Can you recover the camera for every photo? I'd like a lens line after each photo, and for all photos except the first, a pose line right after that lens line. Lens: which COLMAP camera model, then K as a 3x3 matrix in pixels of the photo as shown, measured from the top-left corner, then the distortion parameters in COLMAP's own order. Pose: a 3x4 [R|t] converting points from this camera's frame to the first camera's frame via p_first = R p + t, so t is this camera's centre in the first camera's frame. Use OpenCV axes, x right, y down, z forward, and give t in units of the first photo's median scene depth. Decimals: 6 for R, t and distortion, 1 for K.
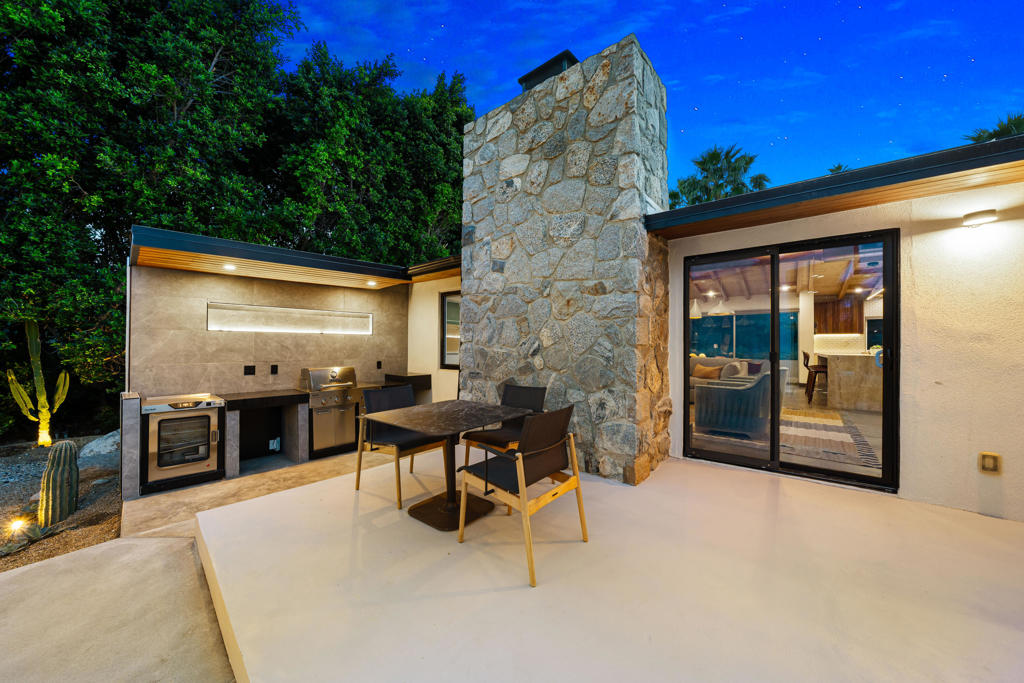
lens RADIAL K [[358.1, 0, 512.0], [0, 358.1, 341.5], [0, 0, 1]] dist [-0.010831, -0.000047]
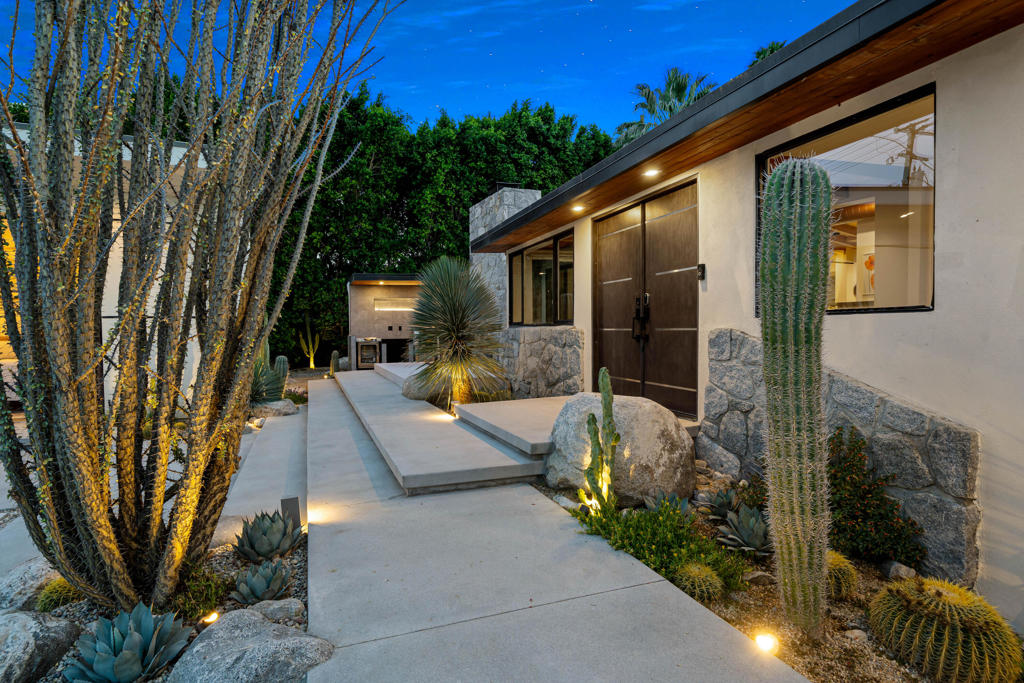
lens RADIAL K [[528.9, 0, 488.7], [0, 528.9, 340.8], [0, 0, 1]] dist [-0.000630, 0.000031]
pose [[0.885963, -0.003782, -0.463740, 1.052927], [0.016421, 0.999596, 0.023220, 0.076185], [0.463464, -0.028187, 0.885667, -1.289956]]
